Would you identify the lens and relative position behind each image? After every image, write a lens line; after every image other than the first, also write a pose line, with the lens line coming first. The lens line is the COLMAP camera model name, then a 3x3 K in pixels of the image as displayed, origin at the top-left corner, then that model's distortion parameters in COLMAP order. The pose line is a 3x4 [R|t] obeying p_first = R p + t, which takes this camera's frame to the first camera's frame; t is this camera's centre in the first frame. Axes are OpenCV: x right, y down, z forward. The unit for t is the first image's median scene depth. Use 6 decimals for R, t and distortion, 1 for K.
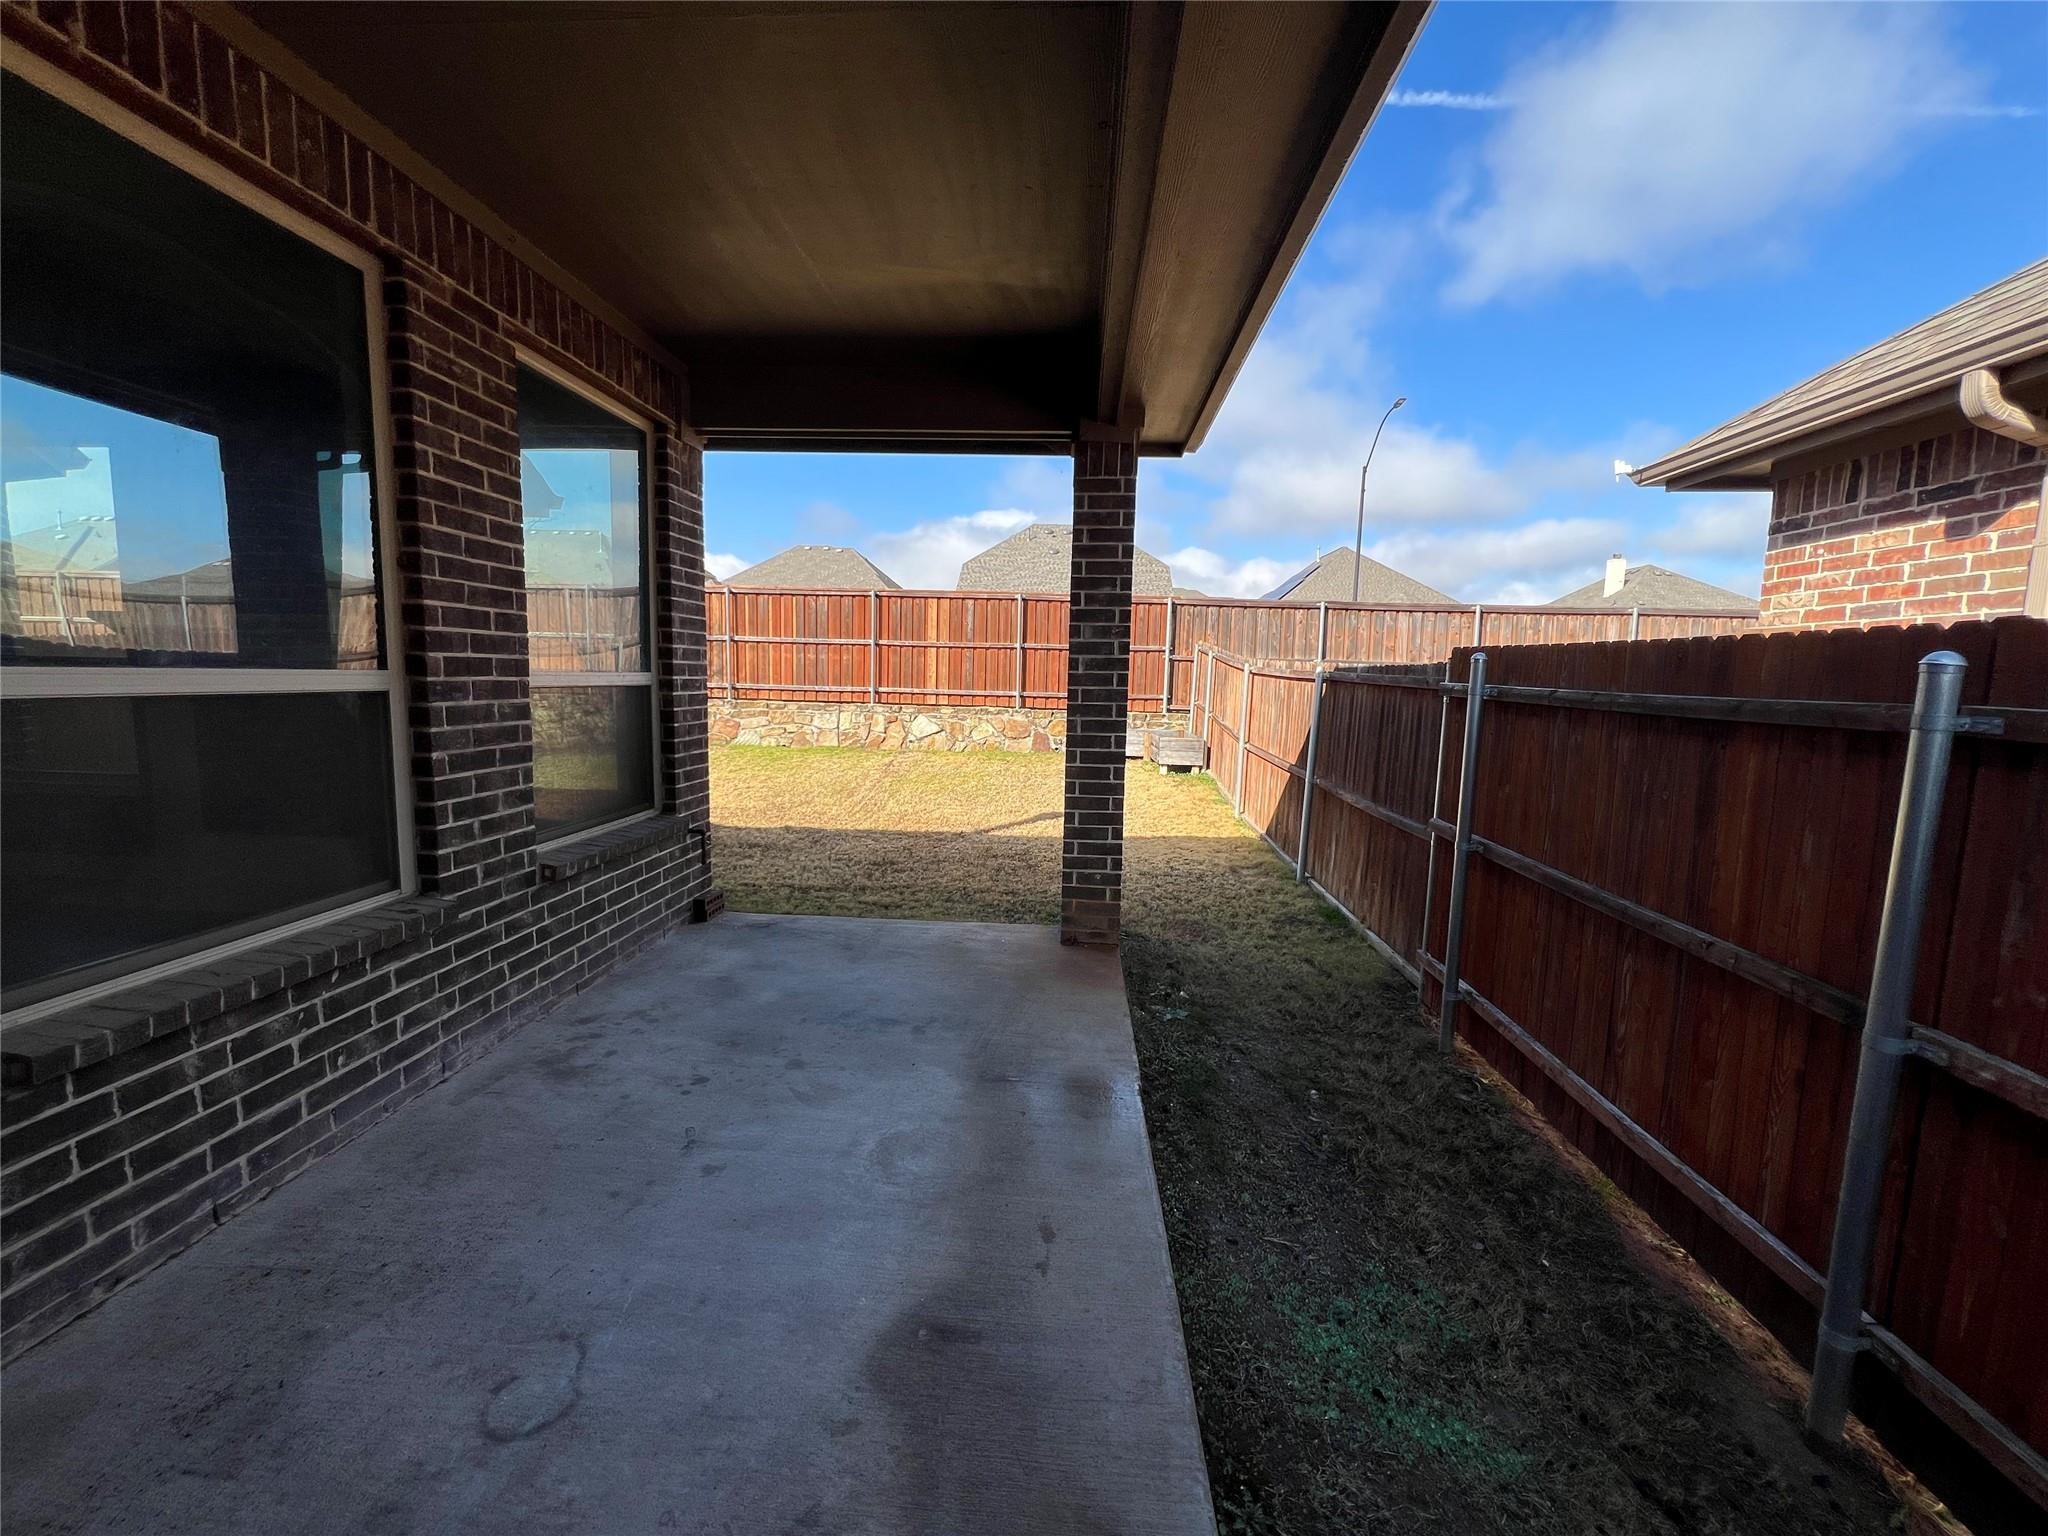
lens RADIAL K [[819.8, 0, 1021.4], [0, 819.8, 766.7], [0, 0, 1]] dist [0.004601, -0.000079]
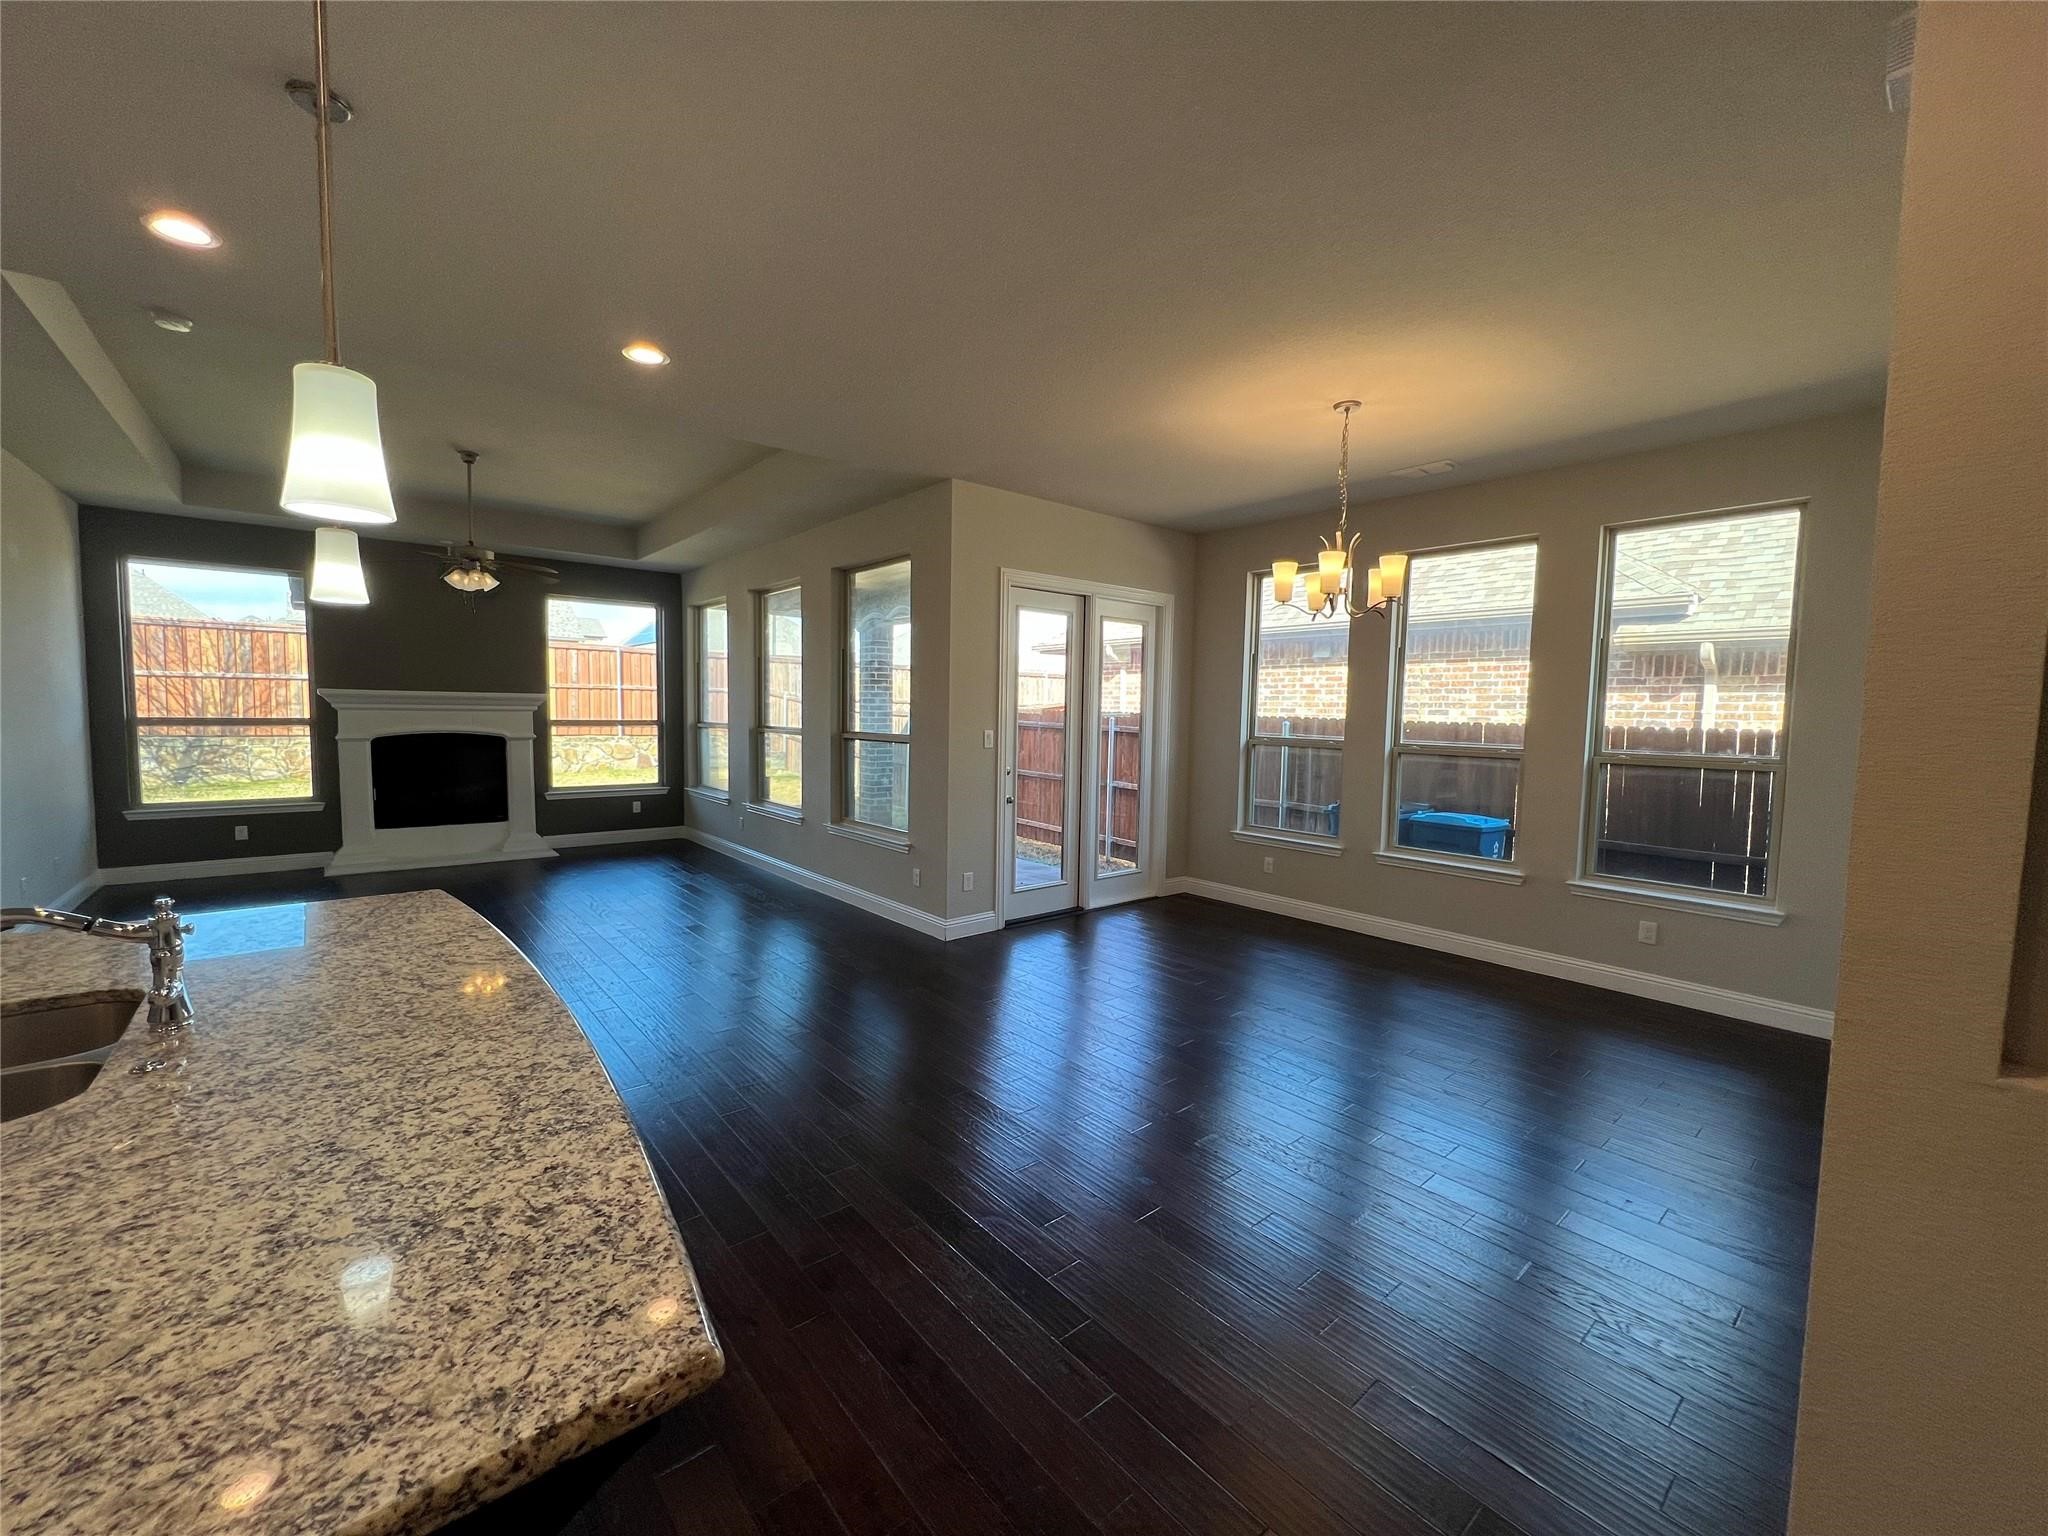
lens RADIAL K [[819.8, 0, 1012.6], [0, 819.8, 770.0], [0, 0, 1]] dist [0.004601, -0.000079]
pose [[0.735435, -0.060943, 0.674849, -0.420431], [0.075247, 0.997132, 0.008045, 0.017437], [-0.673404, 0.044864, 0.737912, -0.351545]]
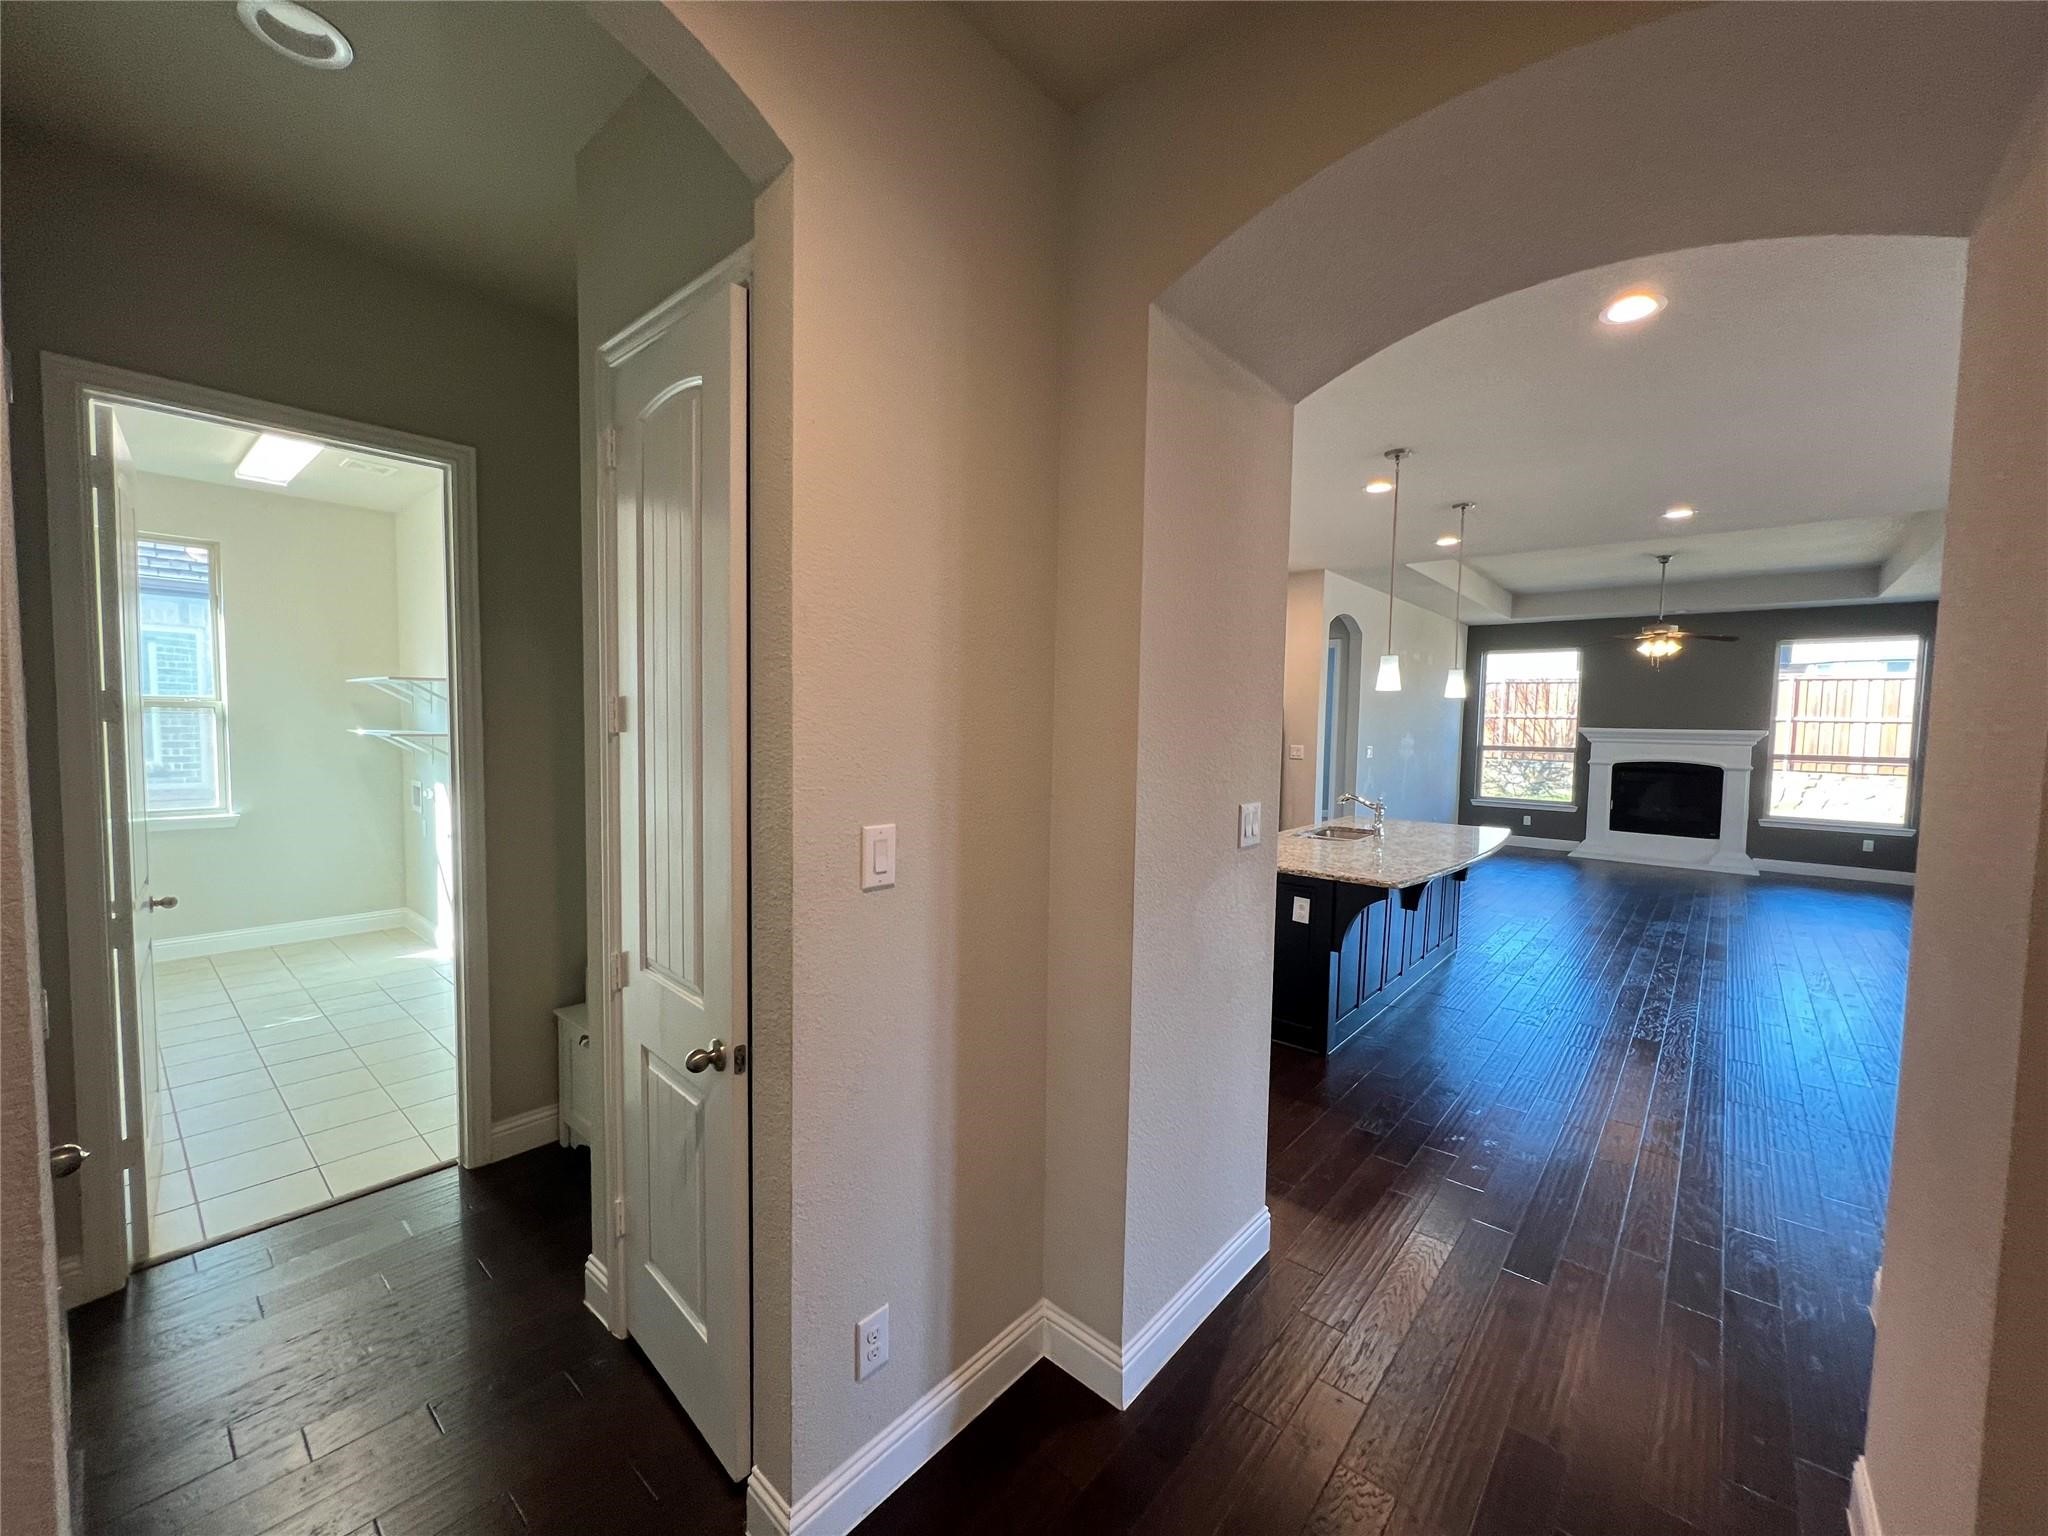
lens RADIAL K [[819.8, 0, 1027.4], [0, 819.8, 766.4], [0, 0, 1]] dist [0.004601, -0.000079]
pose [[0.795473, 0.024768, -0.605482, -0.332227], [-0.065853, 0.996780, -0.045743, 0.041304], [0.602400, 0.076260, 0.794543, -0.581398]]
